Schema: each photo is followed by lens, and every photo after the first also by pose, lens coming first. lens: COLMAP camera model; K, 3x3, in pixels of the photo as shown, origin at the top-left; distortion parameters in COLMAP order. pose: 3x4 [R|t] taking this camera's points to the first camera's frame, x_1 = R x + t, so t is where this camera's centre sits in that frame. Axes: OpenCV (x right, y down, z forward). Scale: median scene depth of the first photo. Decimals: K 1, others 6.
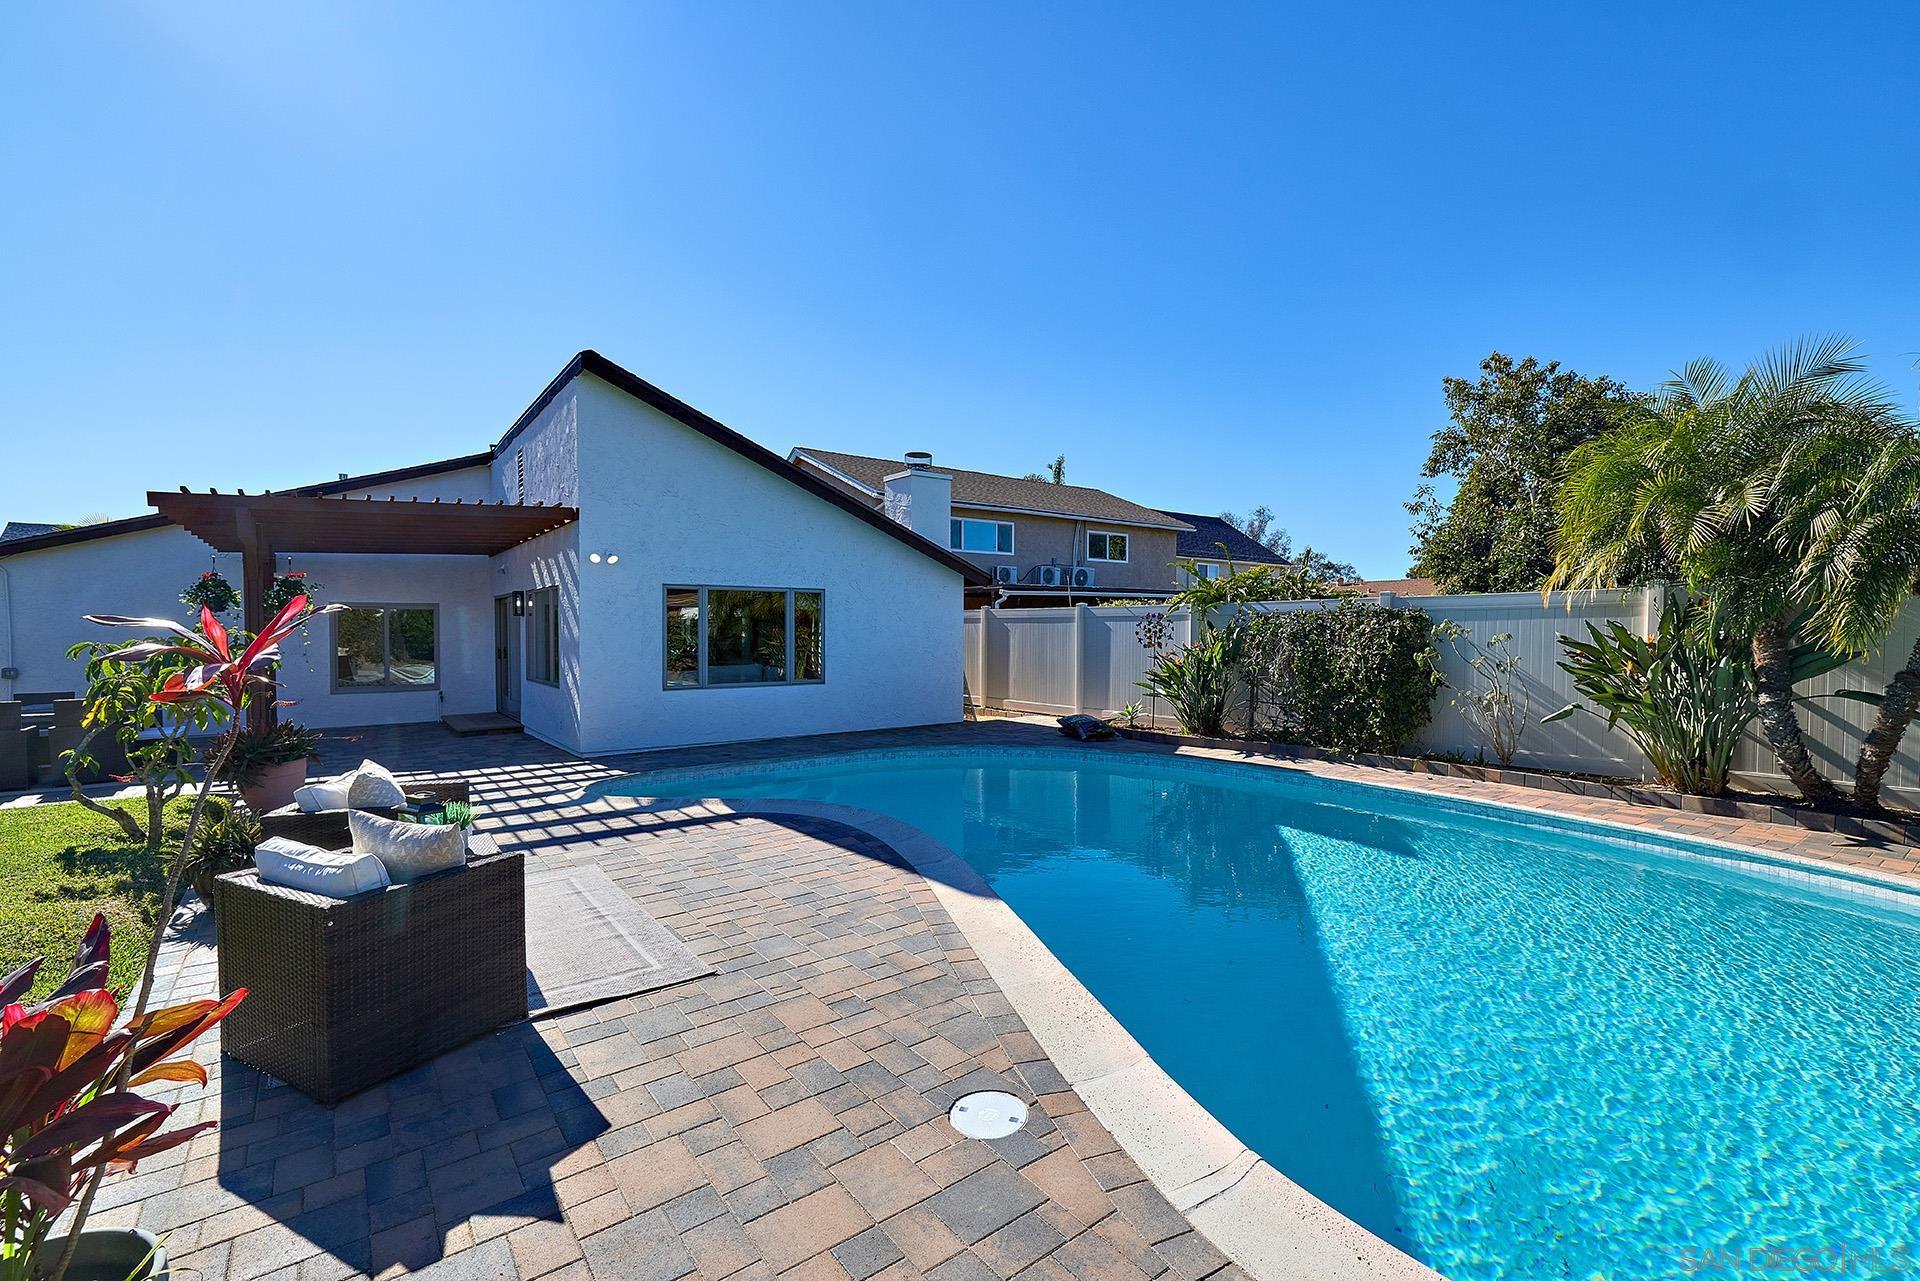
lens RADIAL K [[850.7, 0, 958.7], [0, 850.7, 637.9], [0, 0, 1]] dist [-0.001471, -0.000193]
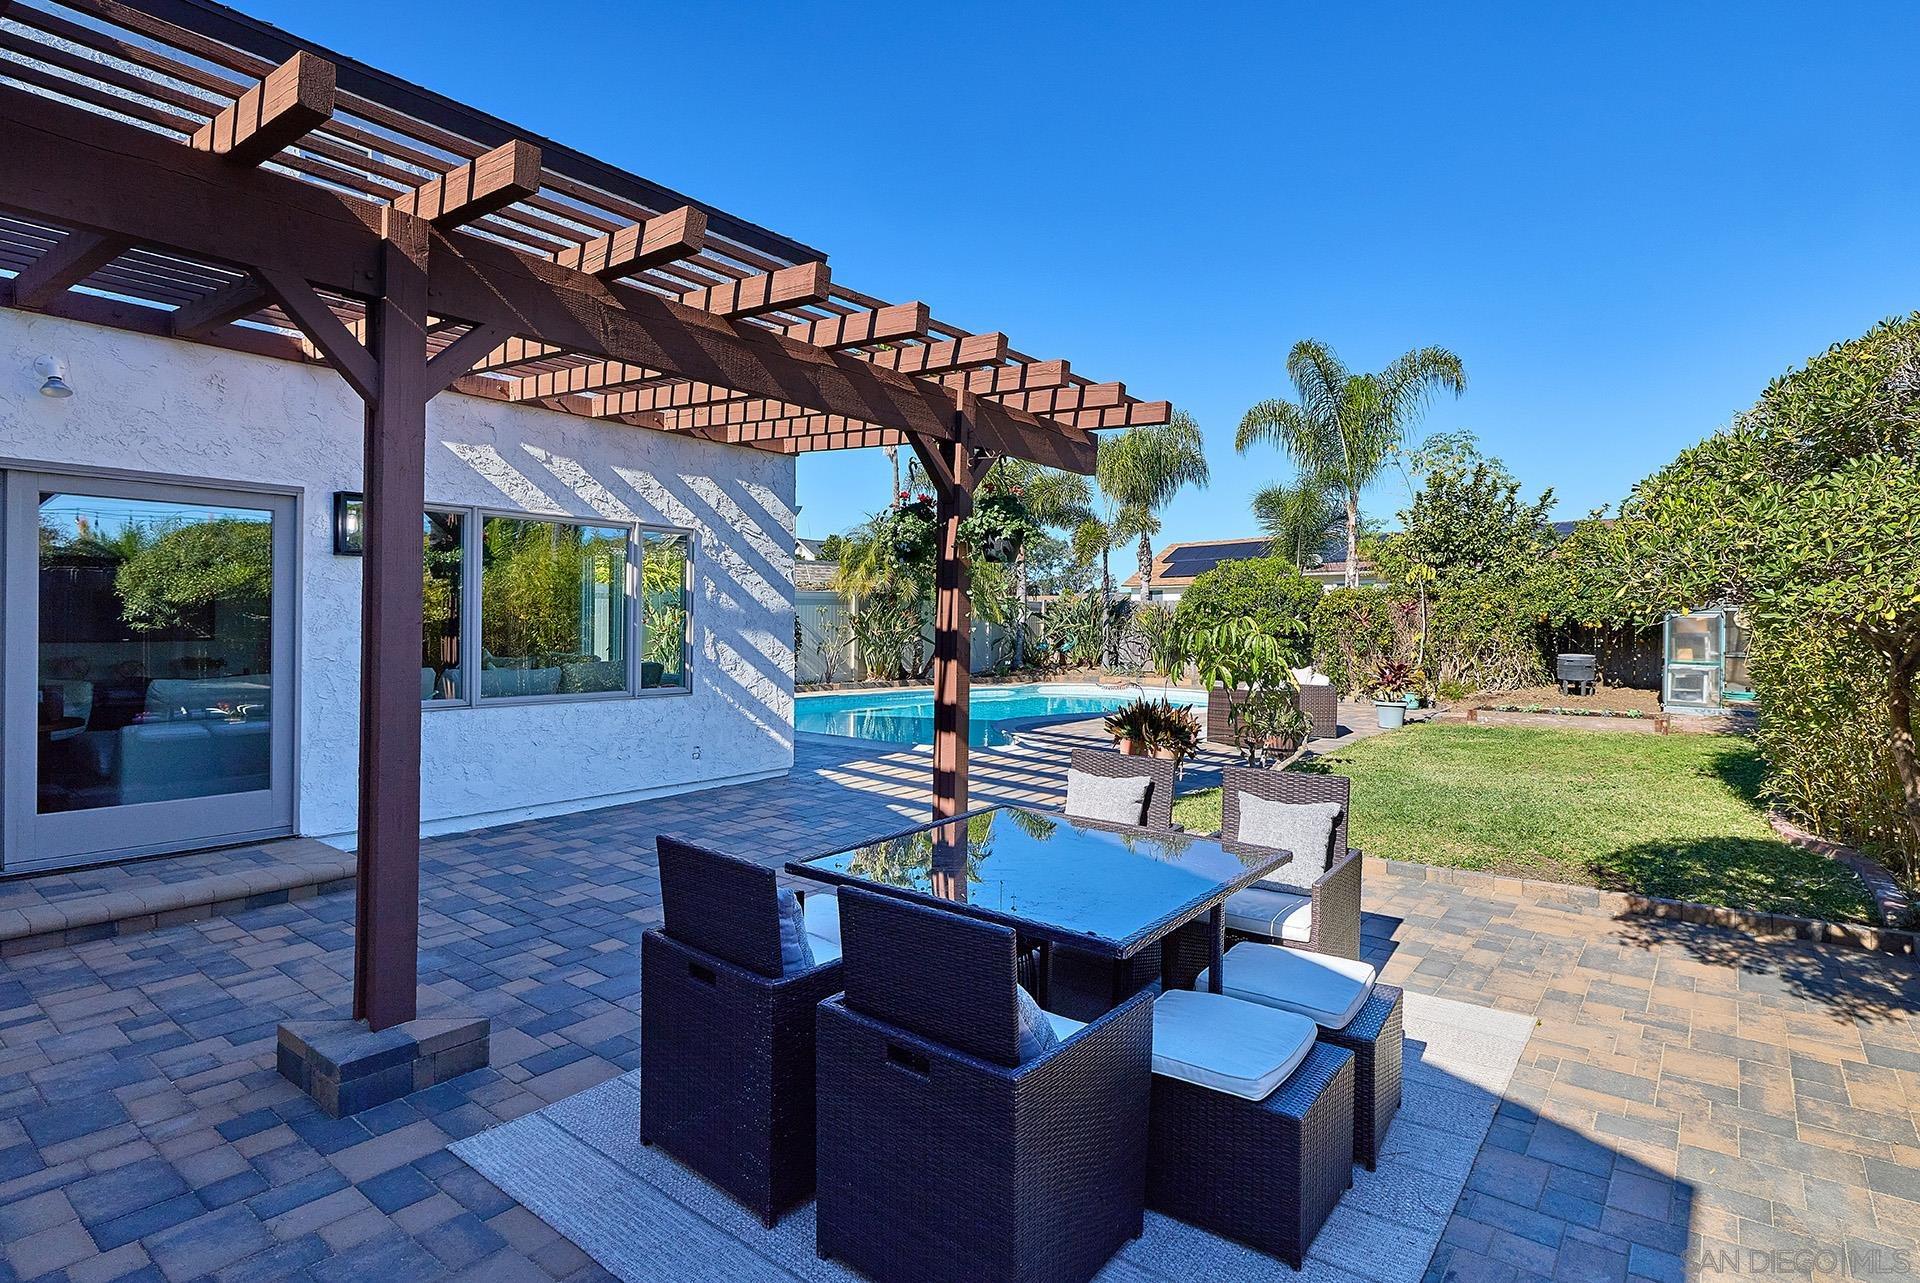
lens RADIAL K [[958.8, 0, 953.1], [0, 958.8, 632.6], [0, 0, 1]] dist [-0.002996, -0.001128]
pose [[-0.254742, -0.016692, 0.966865, -1.106413], [-0.004199, 0.999861, 0.016155, 0.001712], [-0.967000, 0.000056, -0.254776, 0.917600]]
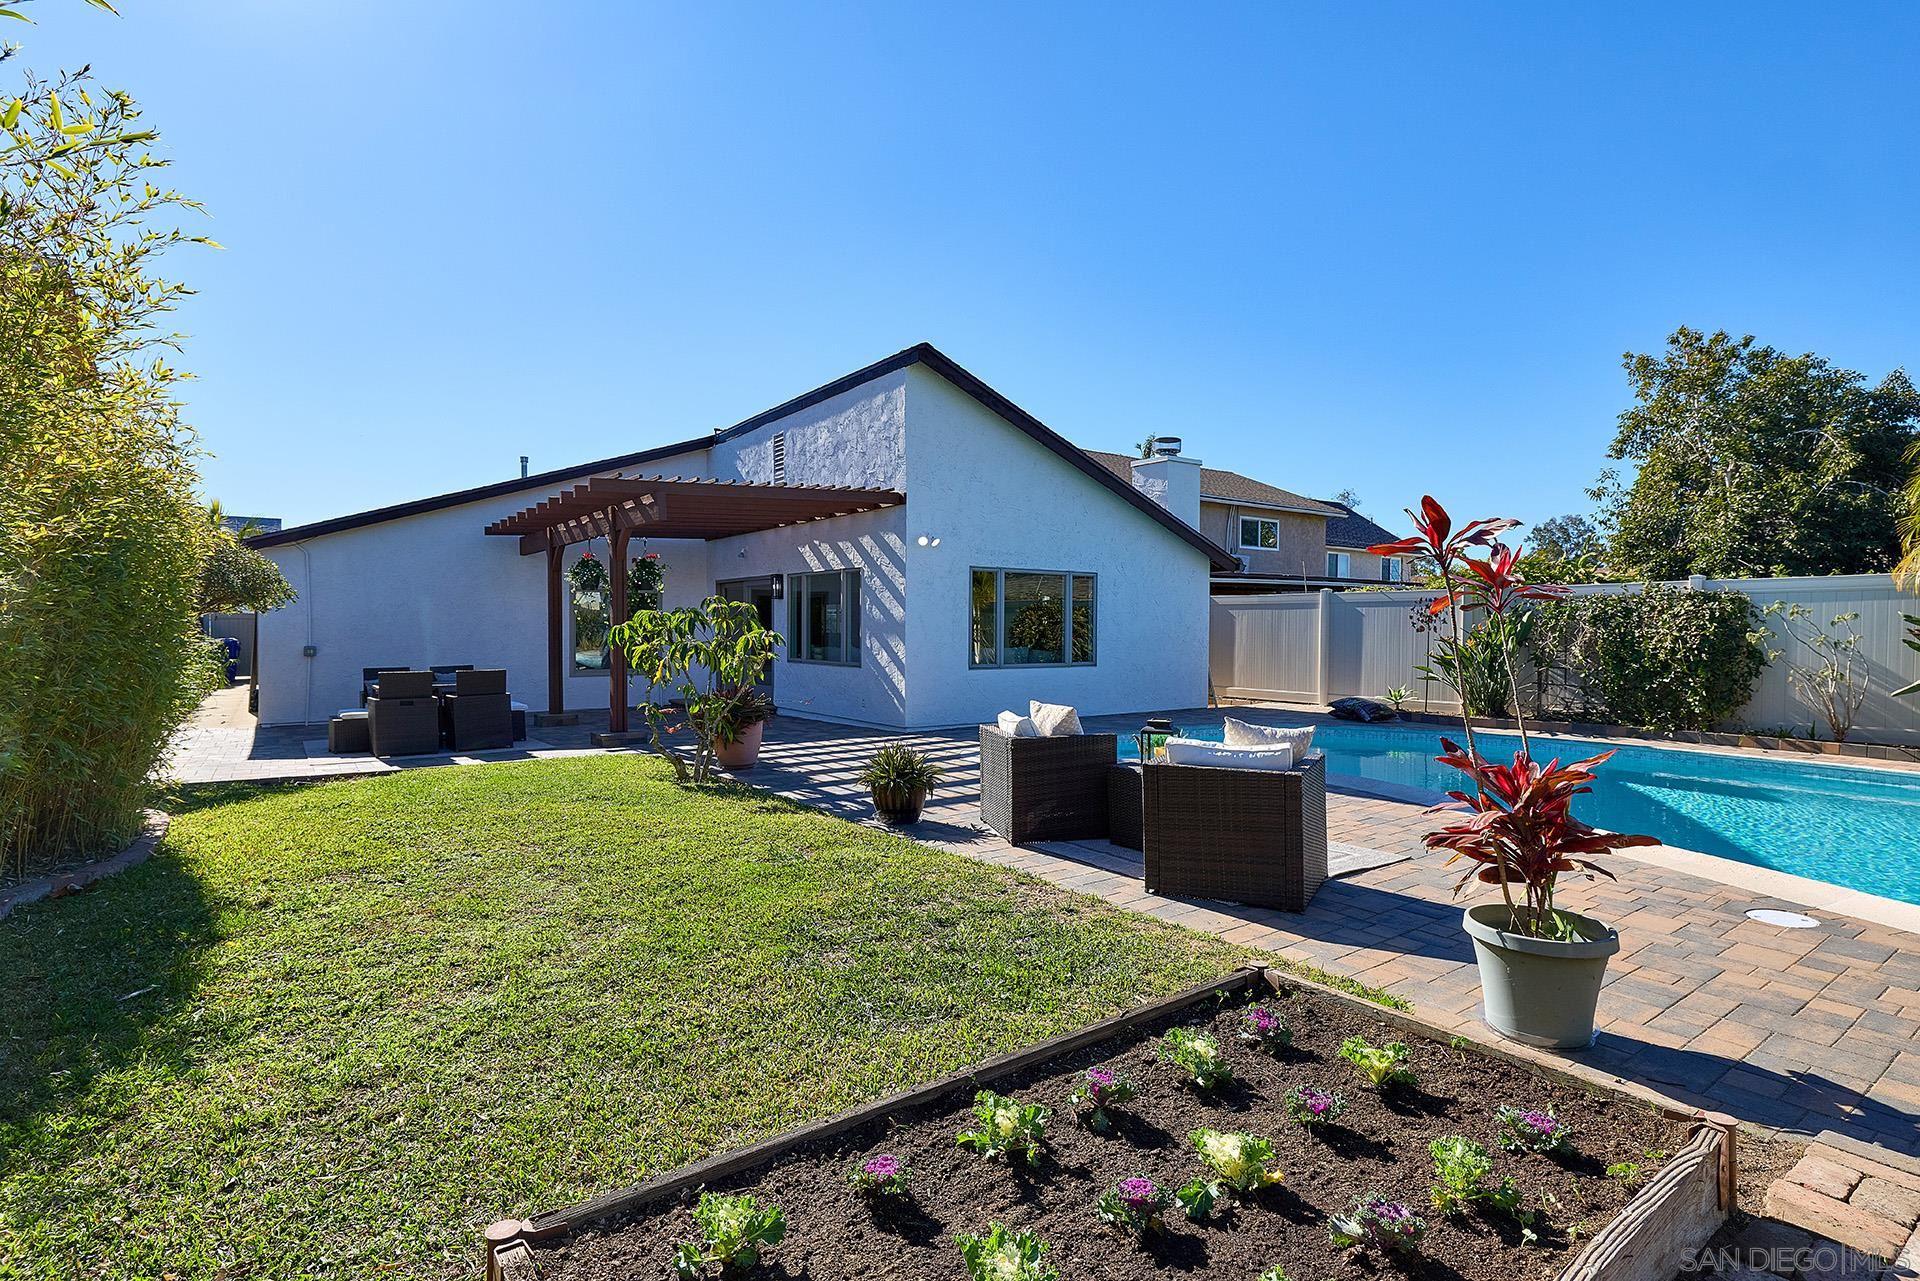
lens RADIAL K [[958.8, 0, 949.7], [0, 958.8, 640.5], [0, 0, 1]] dist [-0.002996, -0.001128]
pose [[0.999663, 0.004804, -0.025530, -0.307282], [-0.004726, 0.999984, 0.003130, 0.020756], [0.025544, -0.003009, 0.999669, -0.150747]]
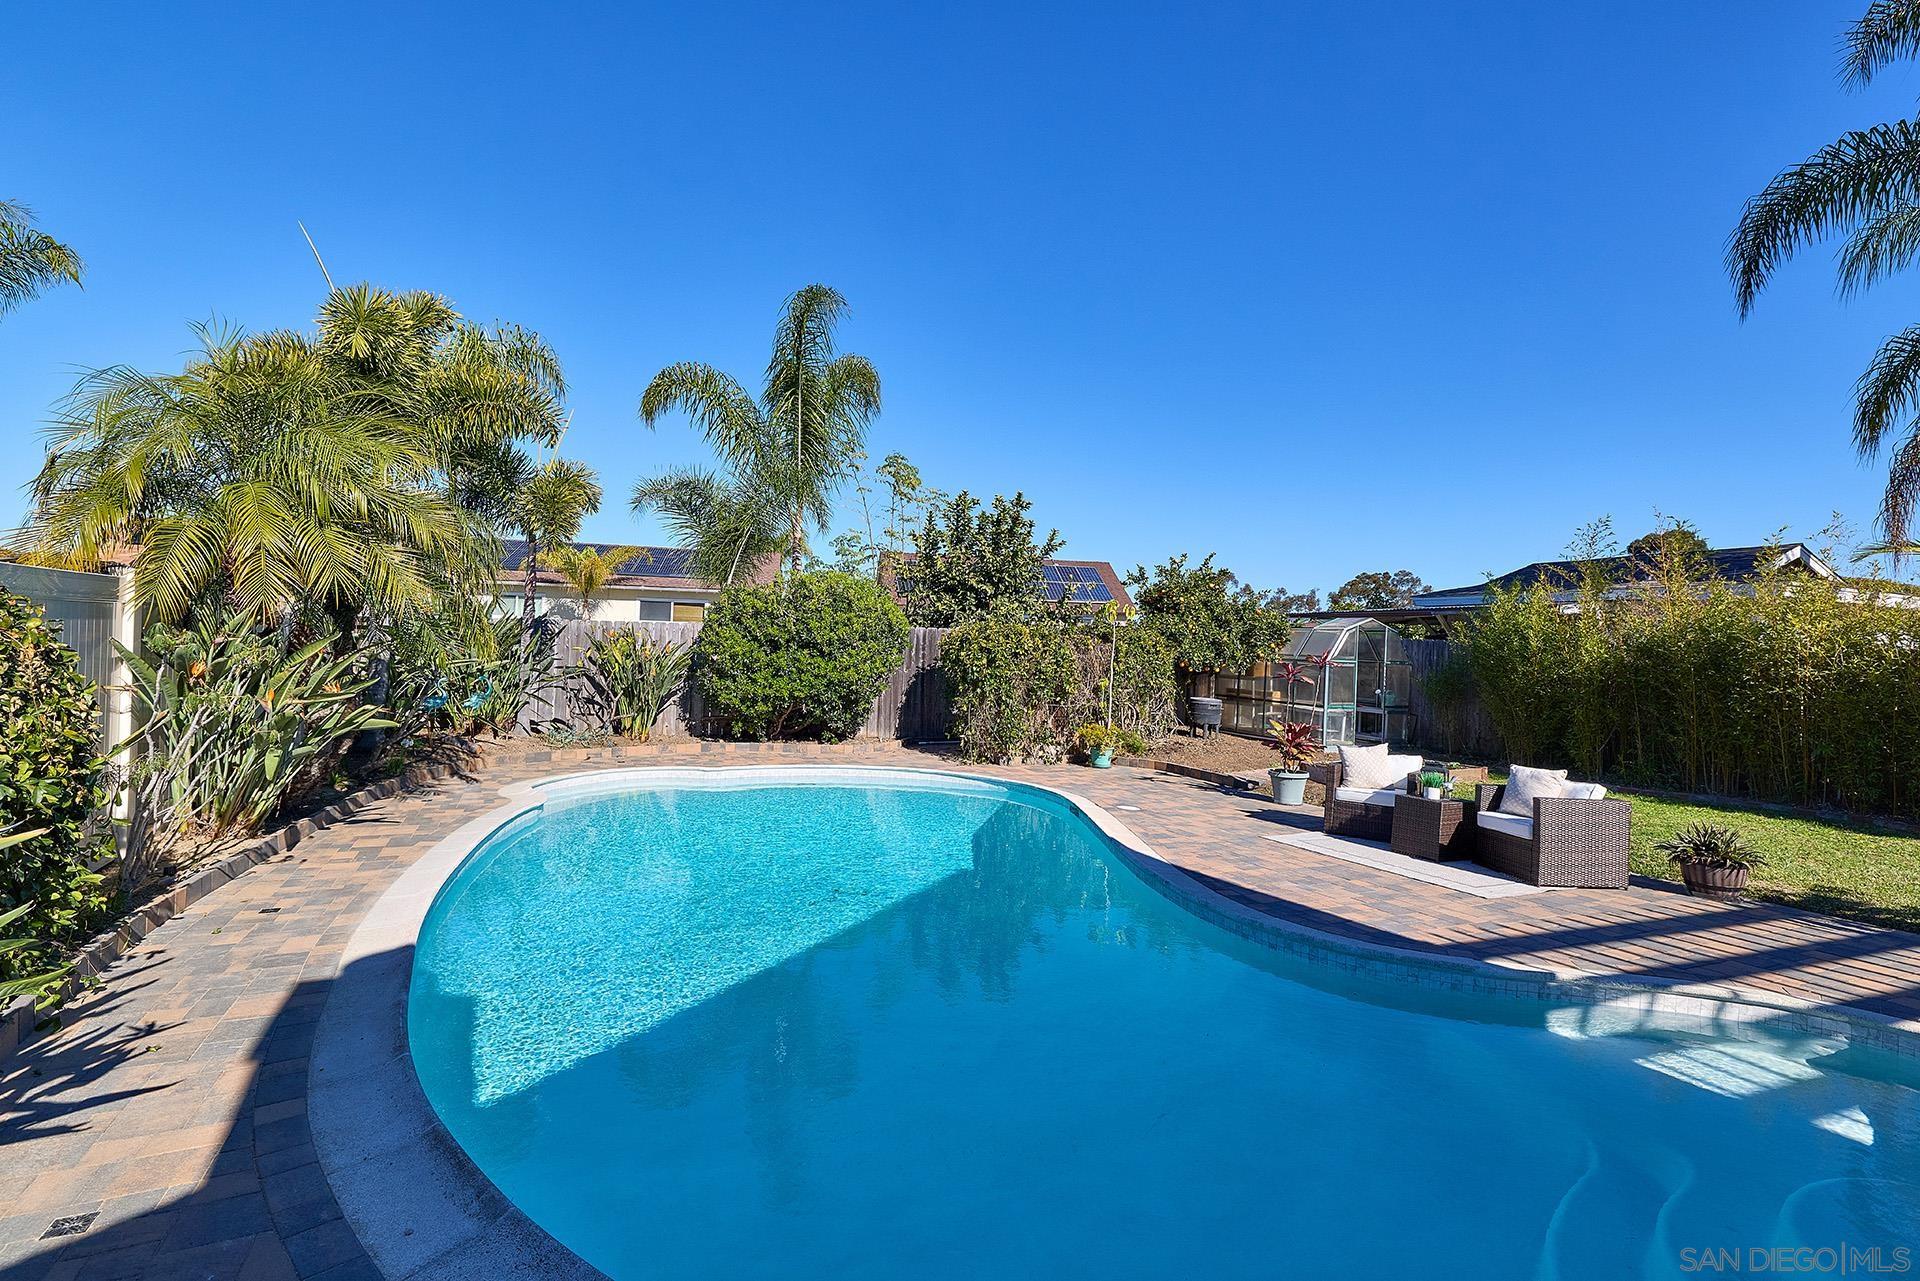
lens RADIAL K [[878.2, 0, 956.5], [0, 878.2, 643.8], [0, 0, 1]] dist [-0.009466, 0.000585]
pose [[-0.977303, -0.025559, 0.210301, 0.000519], [-0.026310, 0.999654, -0.000774, -0.016622], [-0.210208, -0.006289, -0.977636, 1.036354]]
